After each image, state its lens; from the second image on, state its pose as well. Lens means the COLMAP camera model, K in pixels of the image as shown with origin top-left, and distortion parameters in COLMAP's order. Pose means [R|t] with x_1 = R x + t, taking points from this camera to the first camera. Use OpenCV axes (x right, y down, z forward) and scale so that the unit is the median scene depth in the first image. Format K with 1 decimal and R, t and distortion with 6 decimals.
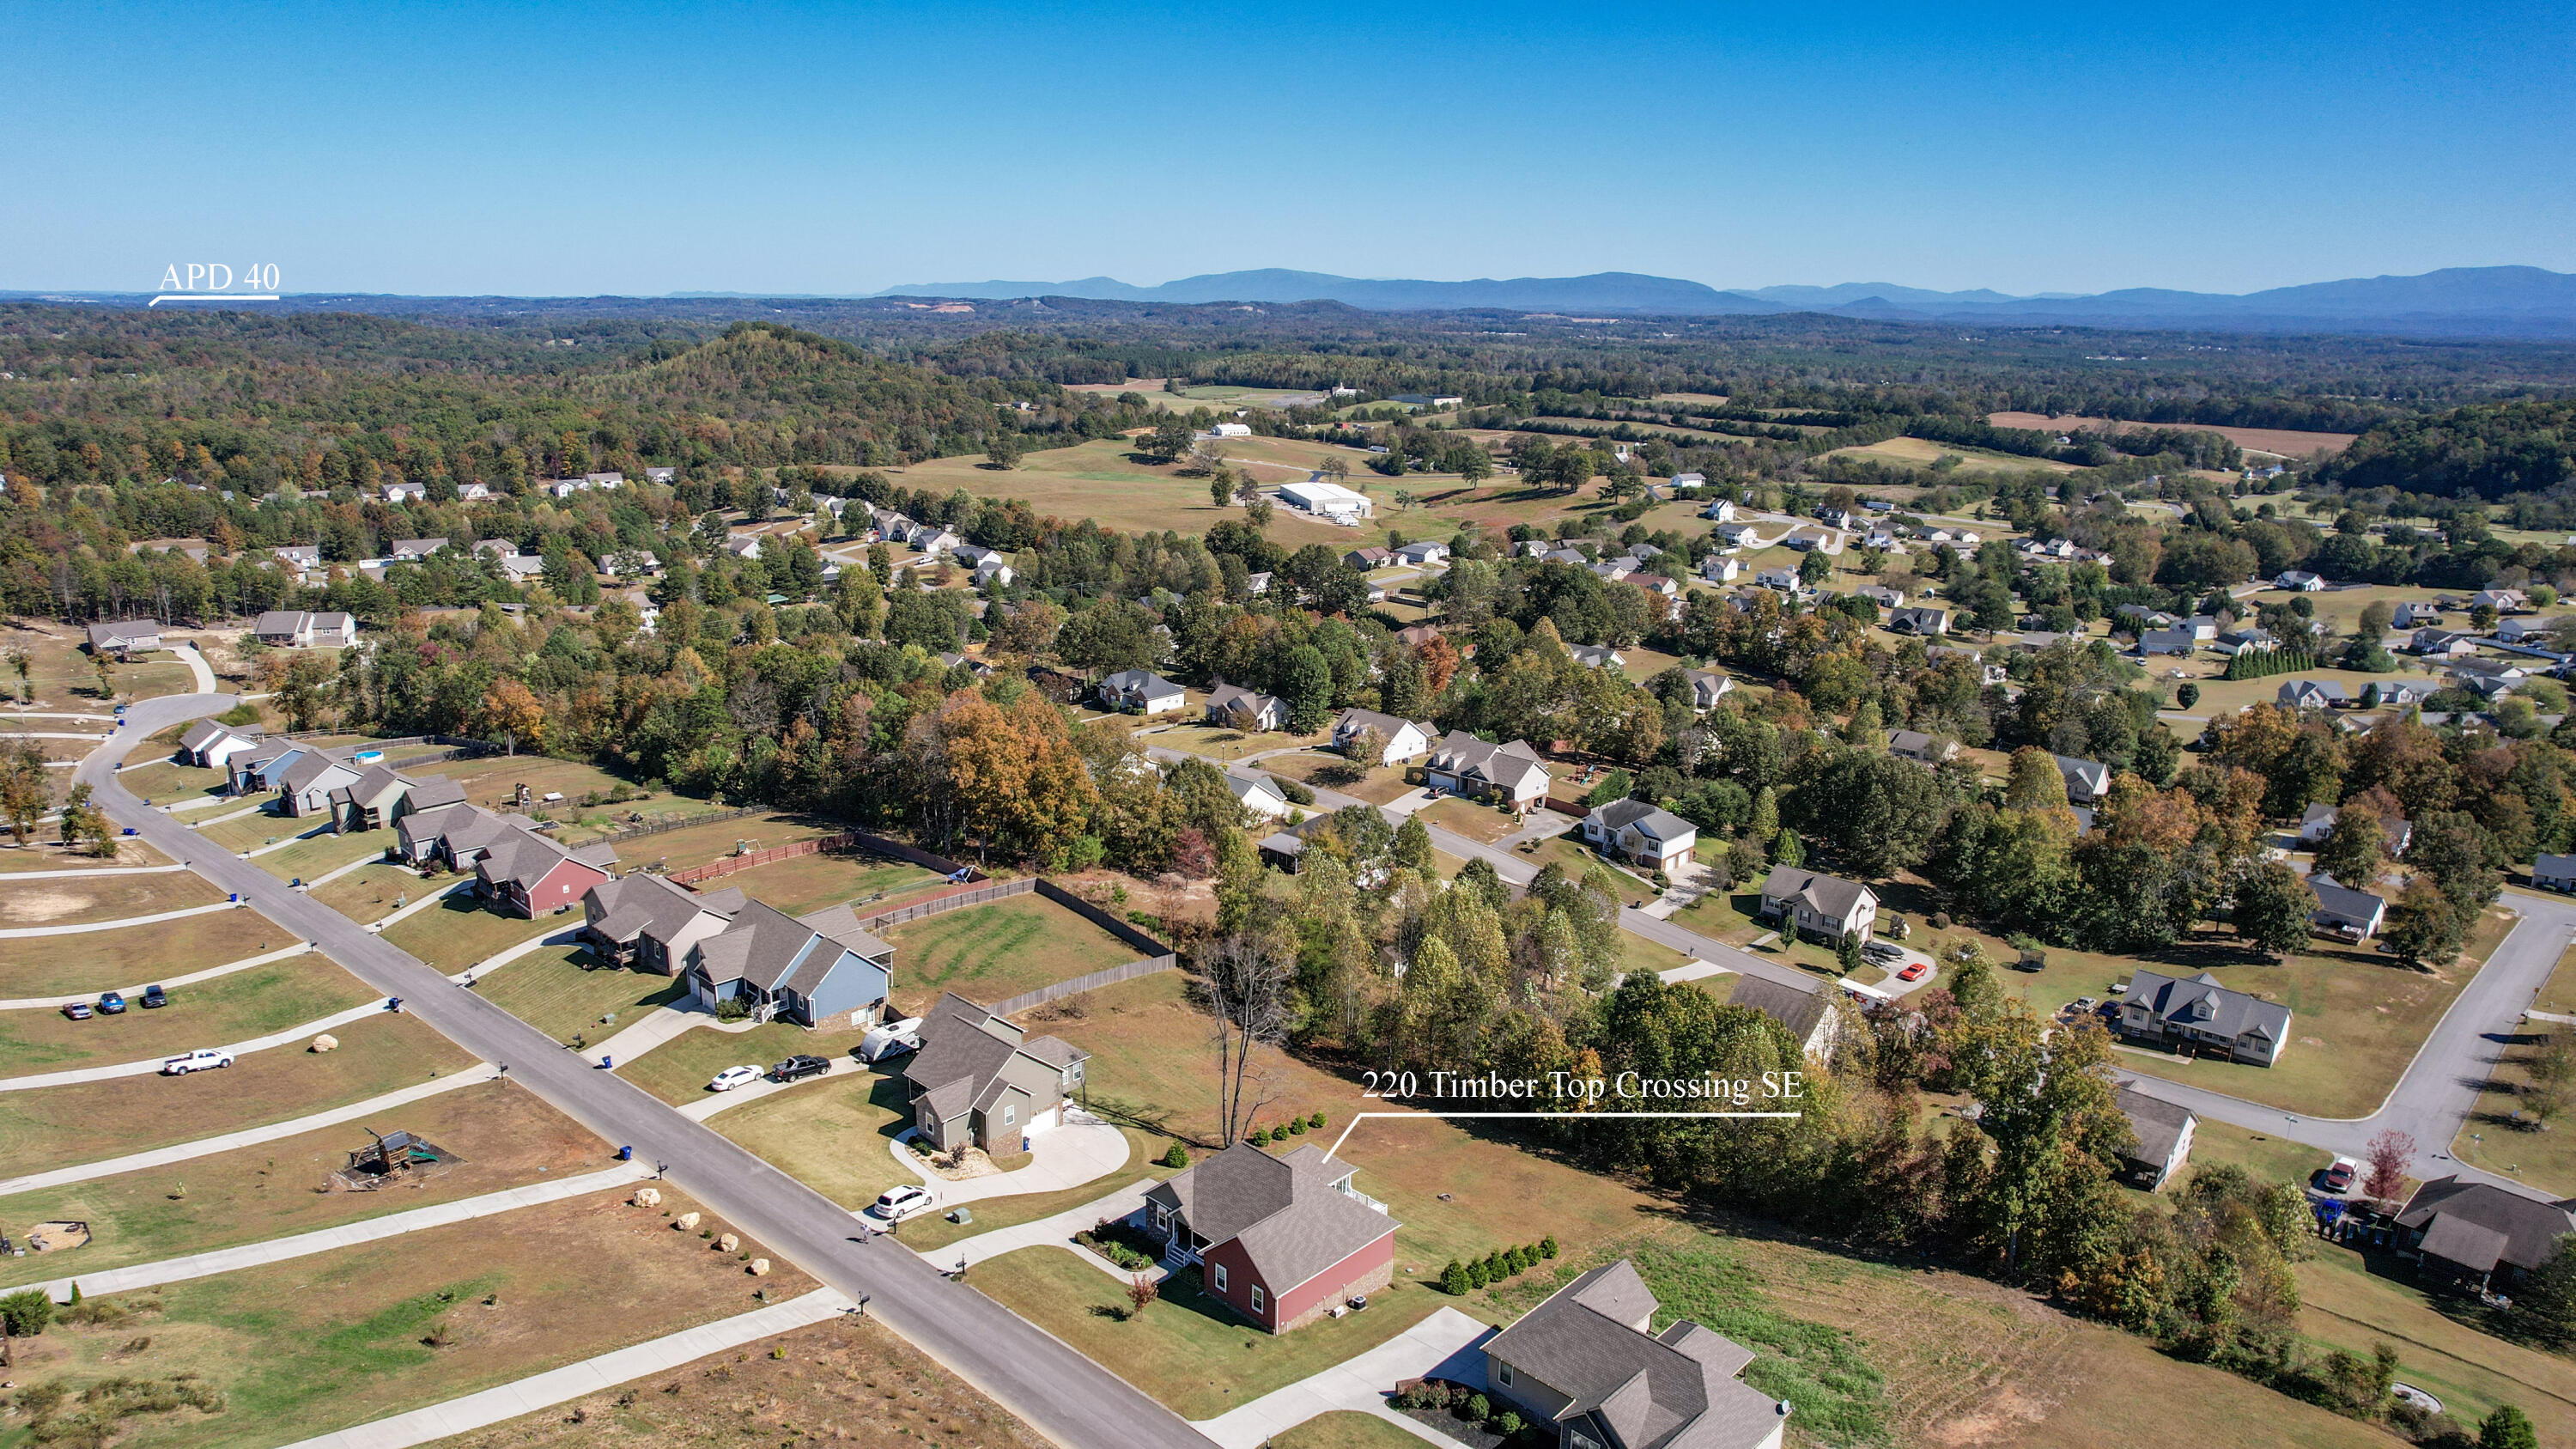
lens RADIAL K [[1647.4, 0, 1284.9], [0, 1647.4, 739.8], [0, 0, 1]] dist [-0.071352, 0.067100]
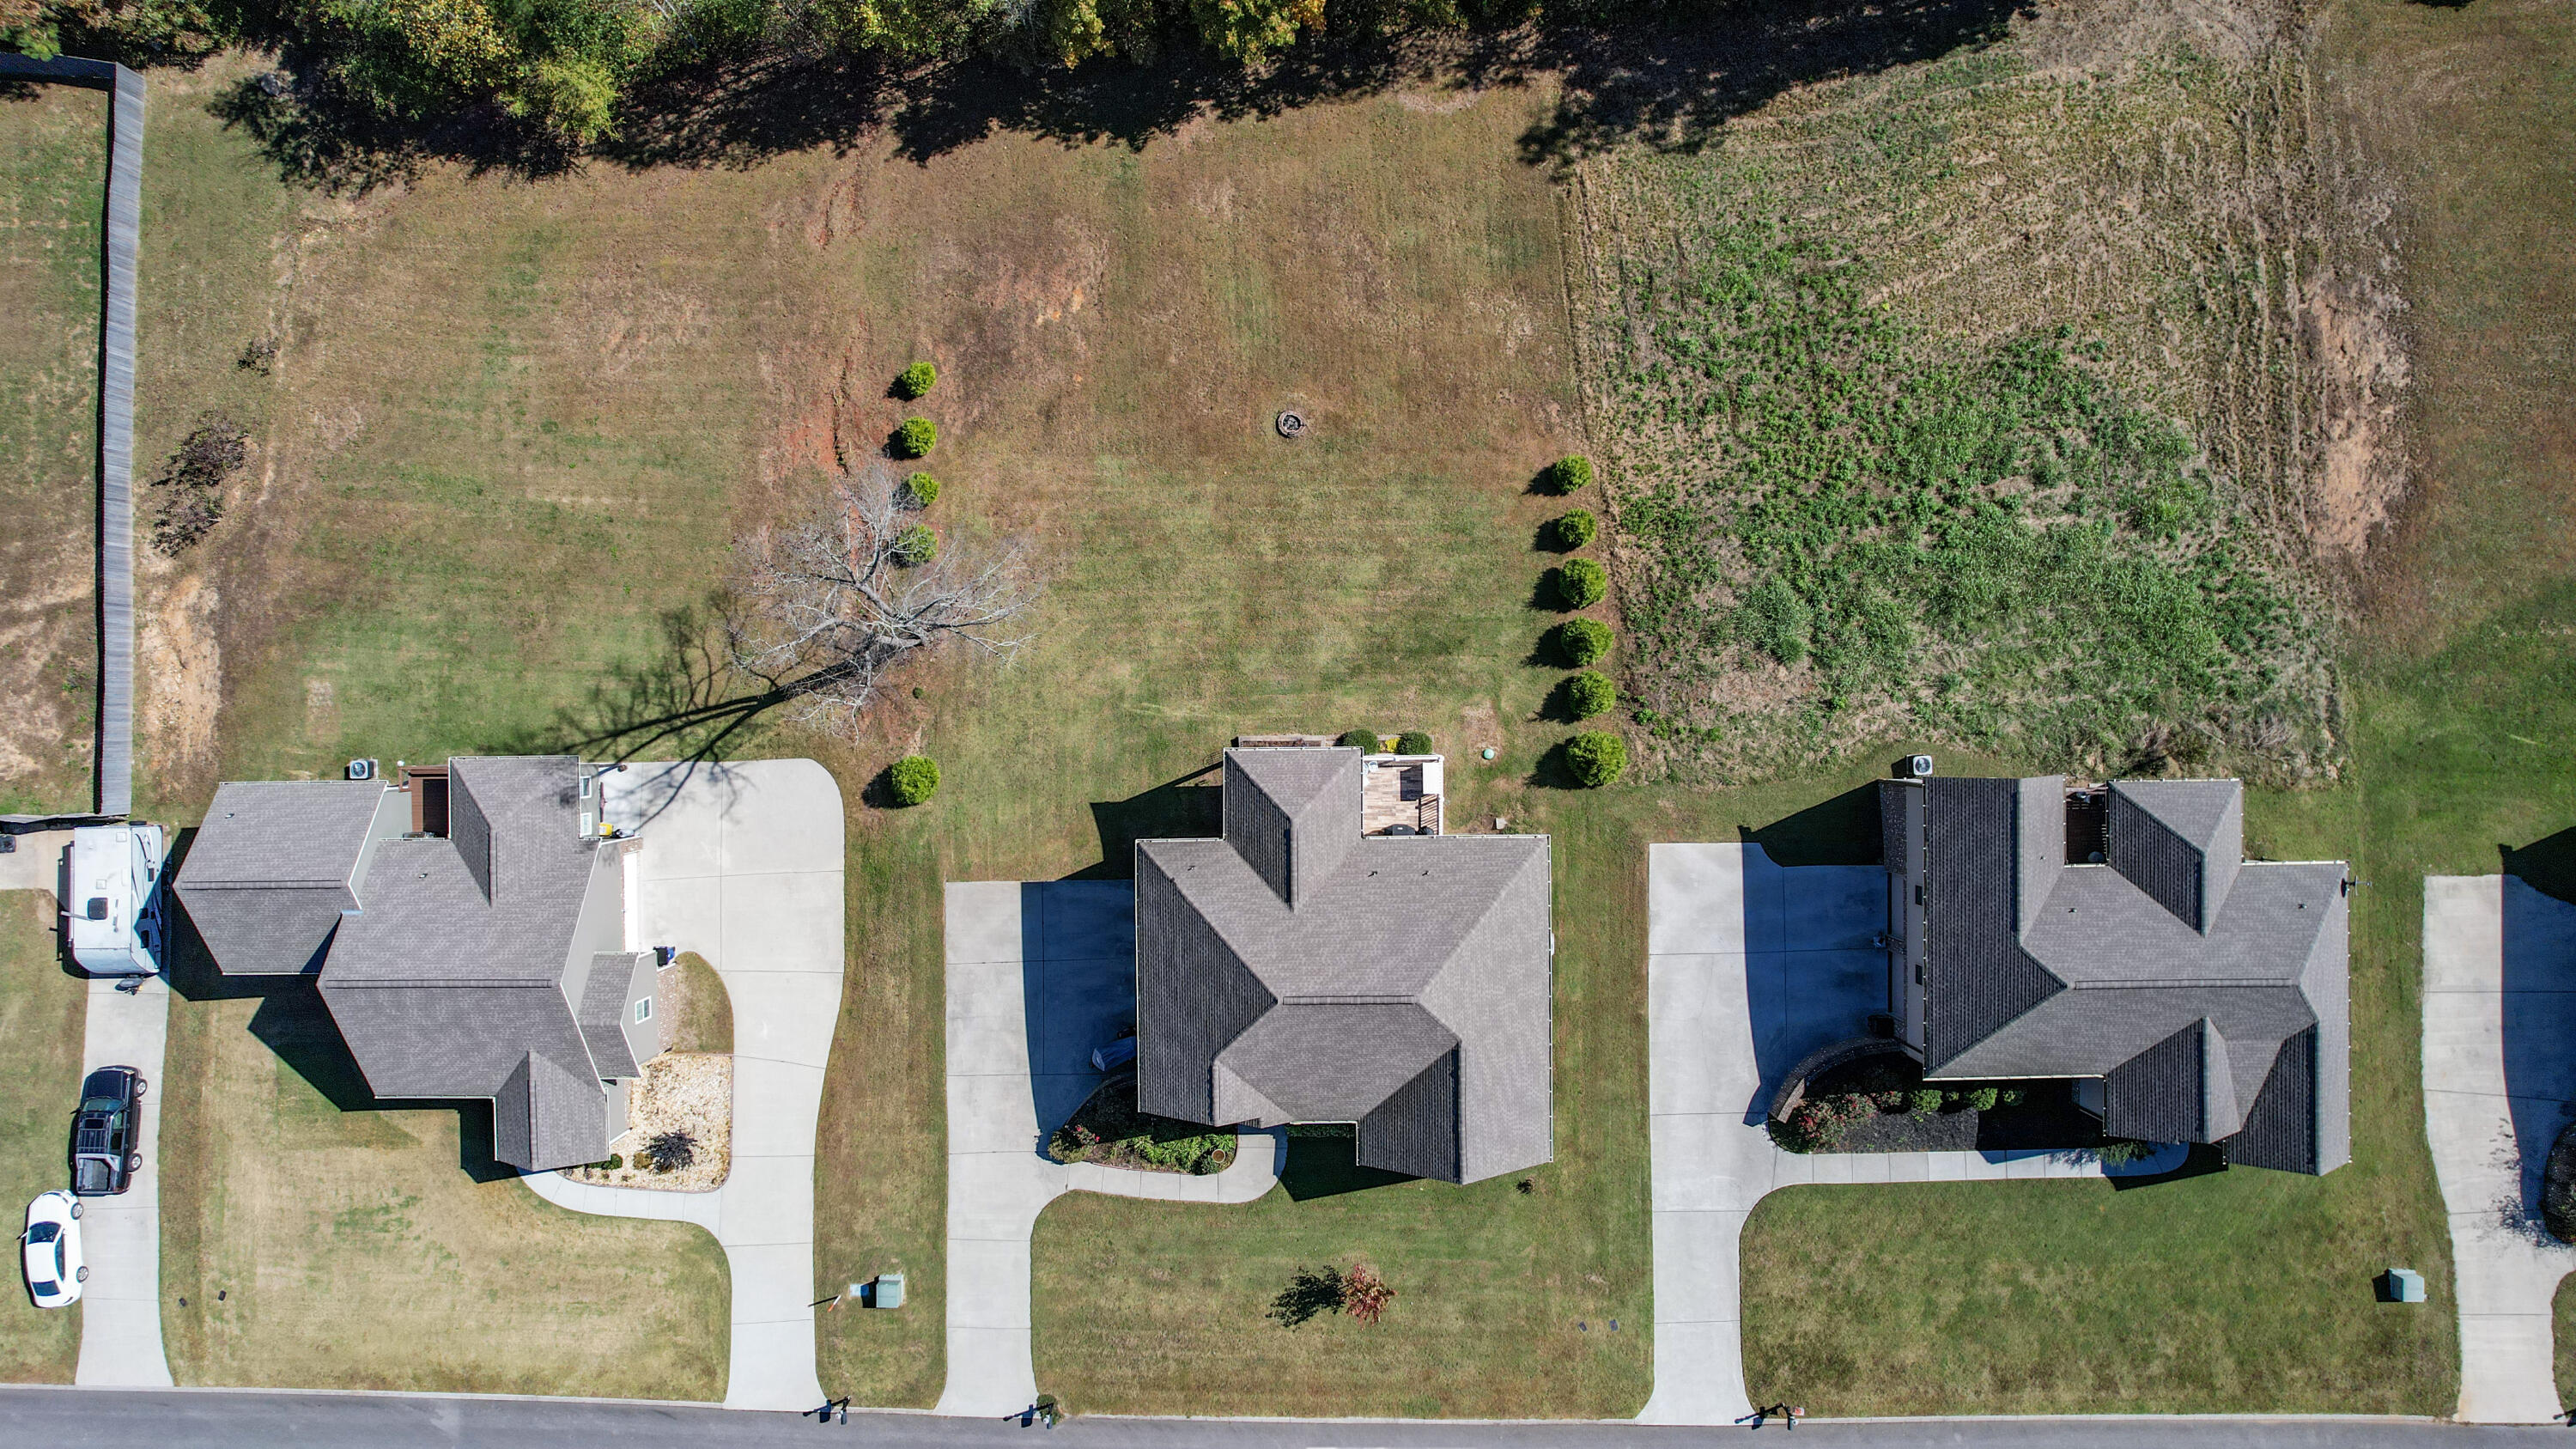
lens RADIAL K [[1647.4, 0, 1285.4], [0, 1647.4, 734.4], [0, 0, 1]] dist [-0.071352, 0.067100]
pose [[0.712274, -0.701675, -0.017809, 0.017325], [0.193121, 0.171519, 0.966067, -0.106986], [-0.674811, -0.691544, 0.257677, 0.388401]]
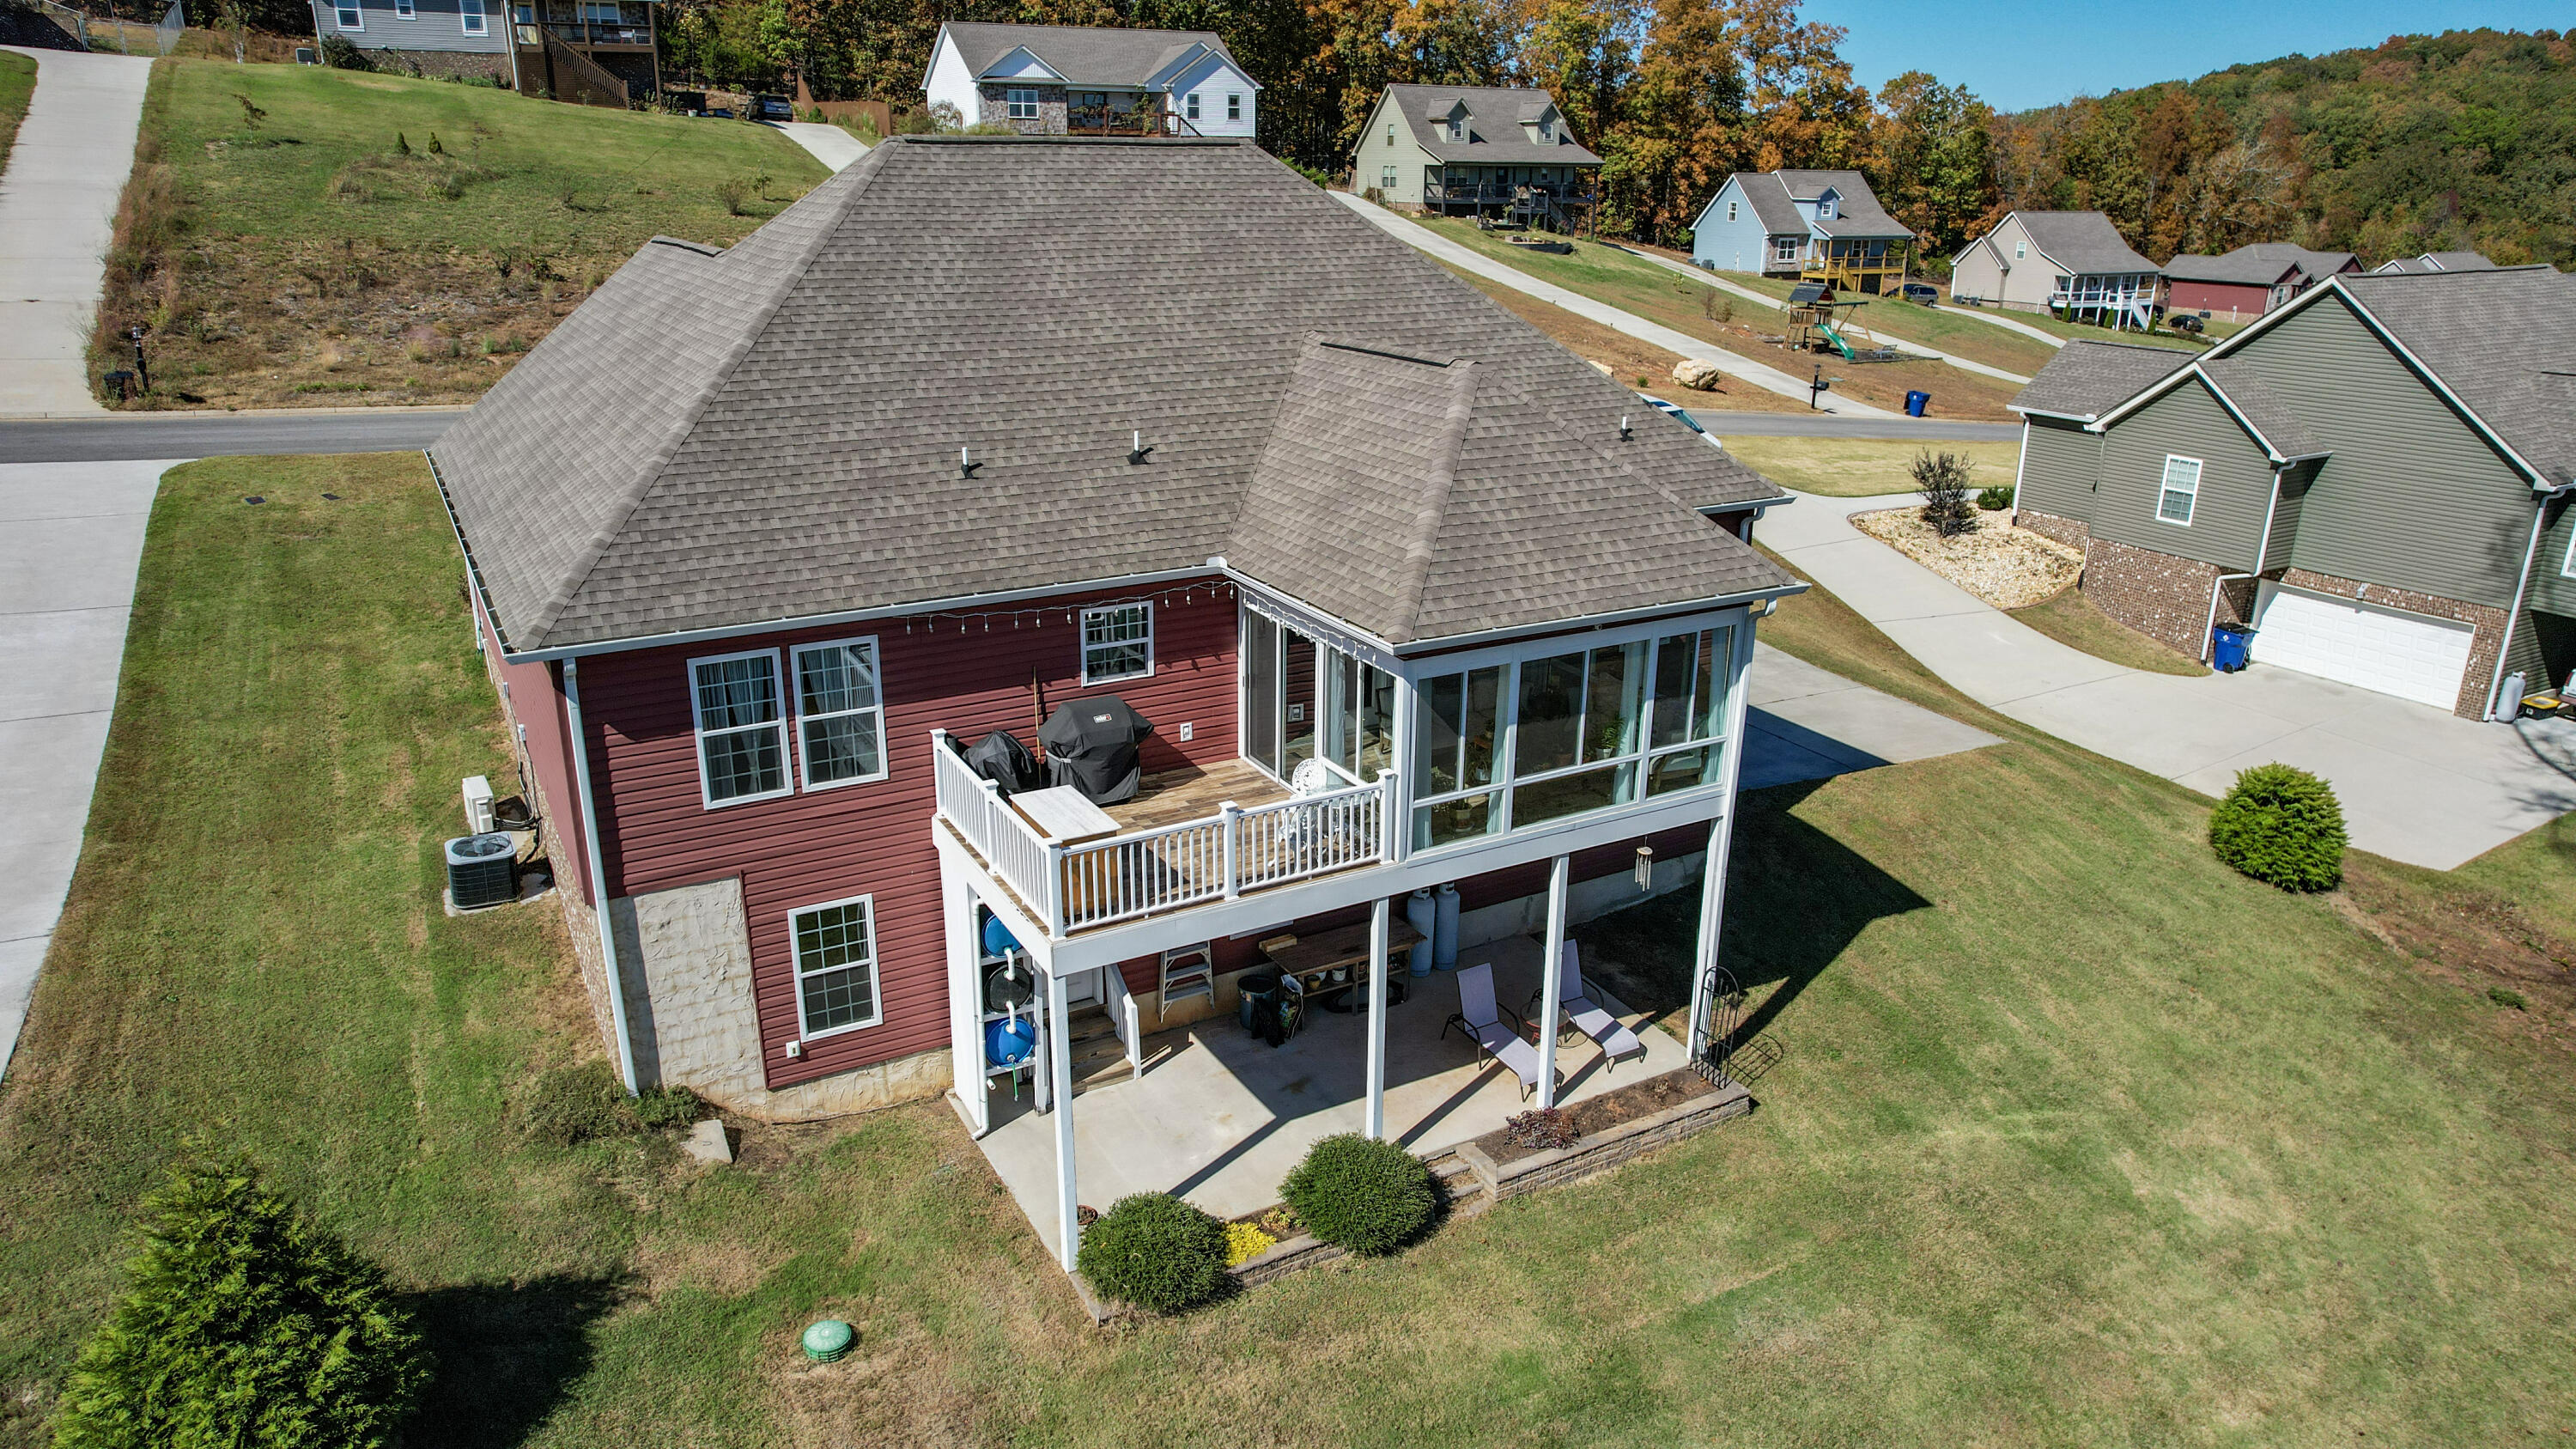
lens RADIAL K [[1647.4, 0, 1284.9], [0, 1647.4, 721.8], [0, 0, 1]] dist [-0.071352, 0.067100]
pose [[-0.280354, 0.295036, -0.913431, 0.070804], [-0.262704, 0.891679, 0.368640, 0.098063], [0.923249, 0.343311, -0.172478, 0.445605]]
